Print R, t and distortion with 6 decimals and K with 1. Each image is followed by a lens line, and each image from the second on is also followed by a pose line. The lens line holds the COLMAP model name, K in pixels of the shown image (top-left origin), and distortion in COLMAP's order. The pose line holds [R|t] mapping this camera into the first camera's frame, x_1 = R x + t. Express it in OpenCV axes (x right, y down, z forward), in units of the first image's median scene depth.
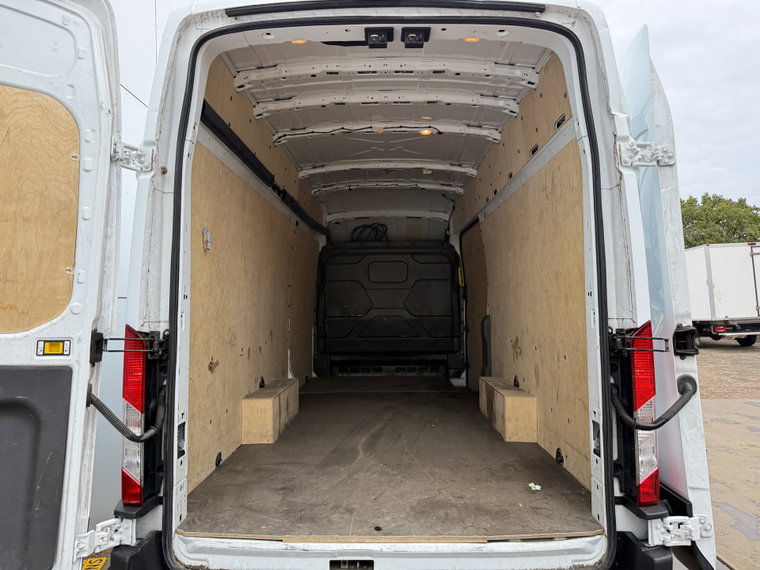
lens RADIAL K [[538.8, 0, 387.1], [0, 538.8, 281.7], [0, 0, 1]] dist [0.073741, -0.110471]
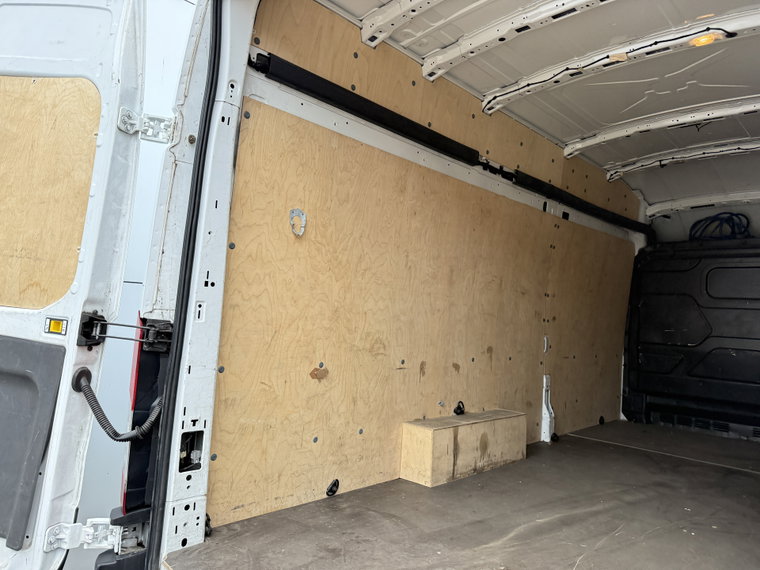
lens RADIAL K [[539.0, 0, 380.0], [0, 539.0, 285.0], [0, 0, 1]] dist [0.085610, -0.117734]
pose [[0.720732, 0.012428, -0.693102, 0.296719], [-0.035301, 0.999200, -0.018791, 0.025911], [0.692314, 0.038011, 0.720594, 0.403553]]
